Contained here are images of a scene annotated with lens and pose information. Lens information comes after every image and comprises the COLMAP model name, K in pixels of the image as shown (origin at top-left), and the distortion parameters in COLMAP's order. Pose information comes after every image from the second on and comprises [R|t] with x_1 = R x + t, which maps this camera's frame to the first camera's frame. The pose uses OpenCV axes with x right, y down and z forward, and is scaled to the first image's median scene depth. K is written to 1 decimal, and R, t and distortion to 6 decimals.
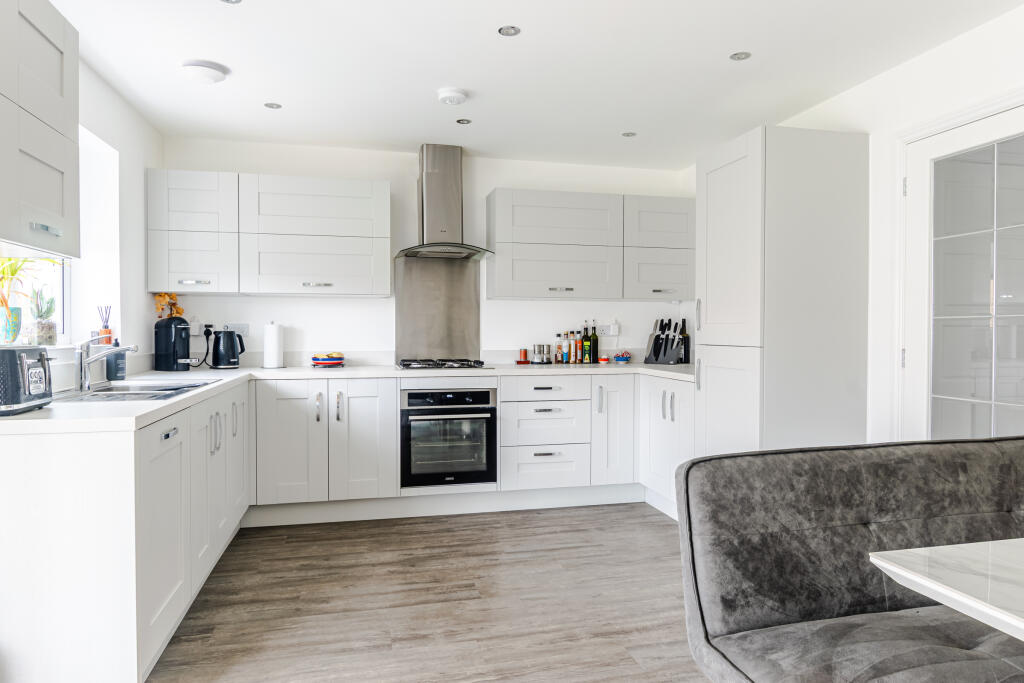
lens RADIAL K [[656.0, 0, 508.1], [0, 656.0, 340.2], [0, 0, 1]] dist [-0.006990, 0.000476]
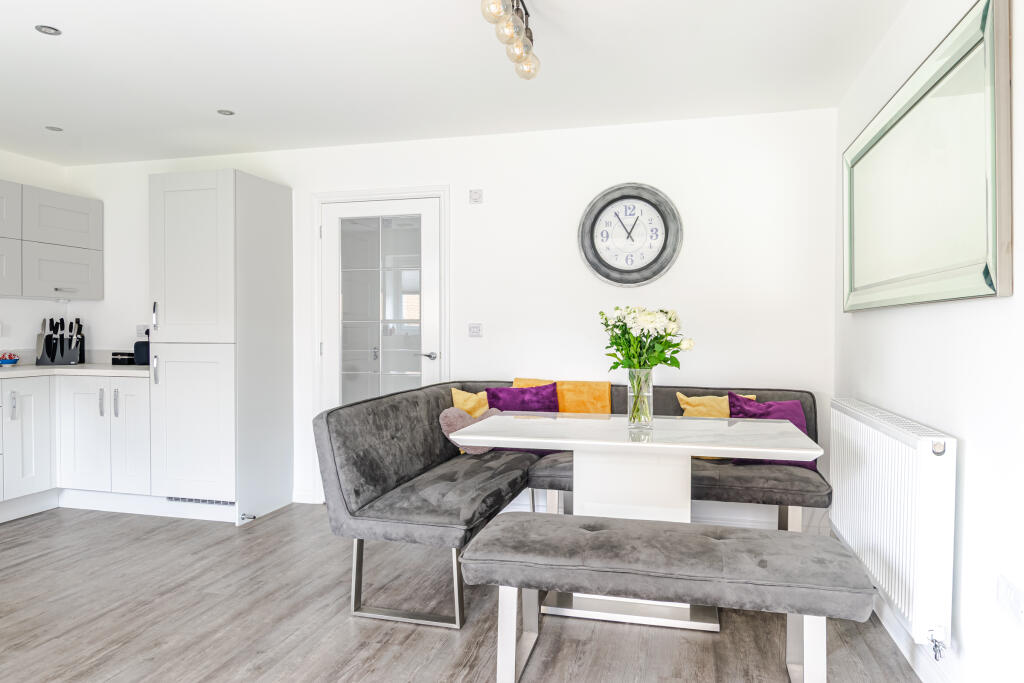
lens RADIAL K [[656.0, 0, 511.2], [0, 656.0, 336.0], [0, 0, 1]] dist [-0.006990, 0.000476]
pose [[0.482661, -0.008228, 0.875769, -0.366815], [0.013390, 0.999908, 0.002015, 0.000888], [-0.875705, 0.010754, 0.482727, -0.063859]]
